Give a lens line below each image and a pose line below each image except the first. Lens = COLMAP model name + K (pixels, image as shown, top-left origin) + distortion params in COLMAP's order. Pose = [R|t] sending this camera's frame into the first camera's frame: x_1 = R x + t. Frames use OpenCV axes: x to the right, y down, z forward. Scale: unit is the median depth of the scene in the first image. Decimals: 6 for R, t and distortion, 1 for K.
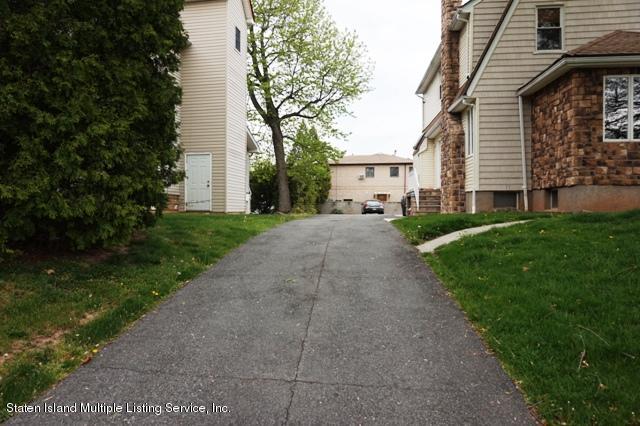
lens RADIAL K [[432.4, 0, 317.5], [0, 432.4, 215.5], [0, 0, 1]] dist [-0.040044, 0.032576]
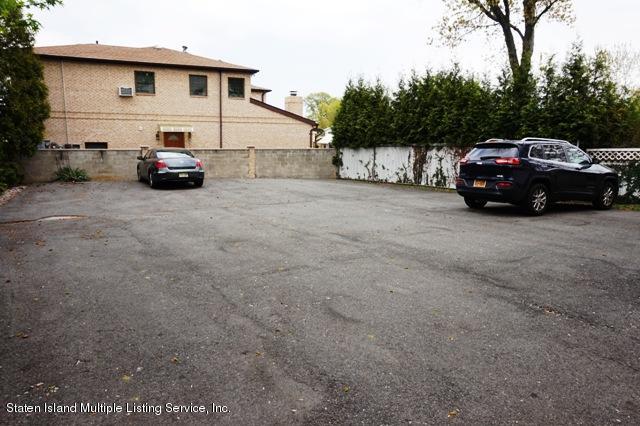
lens RADIAL K [[432.4, 0, 316.1], [0, 432.4, 210.9], [0, 0, 1]] dist [-0.040044, 0.032576]
pose [[0.838324, -0.080274, 0.539230, 0.055625], [-0.002403, 0.988546, 0.150898, -0.115019], [-0.545167, -0.127797, 0.828529, 1.660678]]
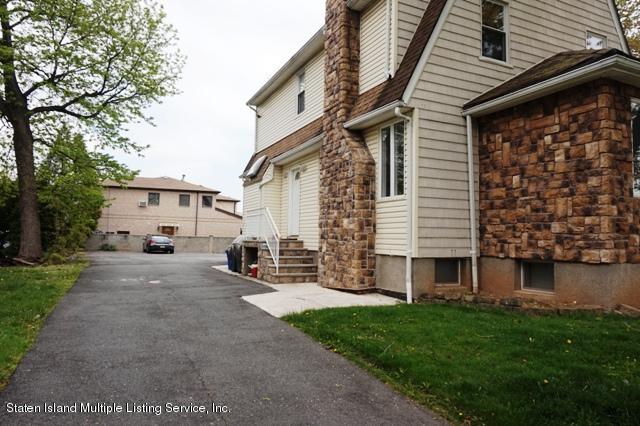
lens RADIAL K [[432.4, 0, 318.3], [0, 432.4, 213.2], [0, 0, 1]] dist [-0.040044, 0.032576]
pose [[0.865179, 0.046874, 0.499268, -0.048977], [-0.013230, 0.997409, -0.070716, -0.065086], [-0.501289, 0.054577, 0.863557, 0.465480]]
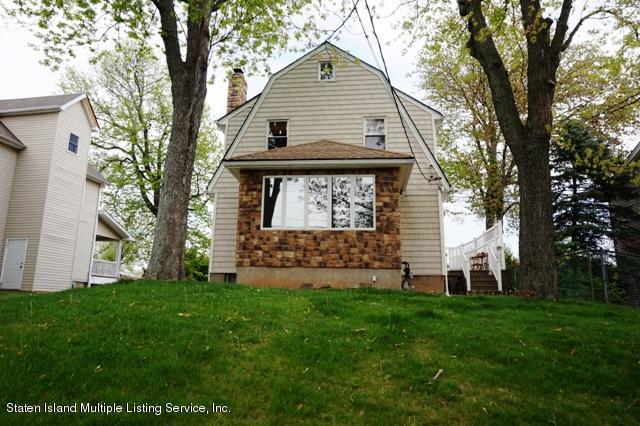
lens RADIAL K [[432.4, 0, 321.5], [0, 432.4, 209.8], [0, 0, 1]] dist [-0.040044, 0.032576]
pose [[0.999889, 0.010069, -0.010954, 0.581432], [-0.012246, 0.975084, -0.221498, 0.024532], [0.008451, 0.221608, 0.975099, -0.118622]]
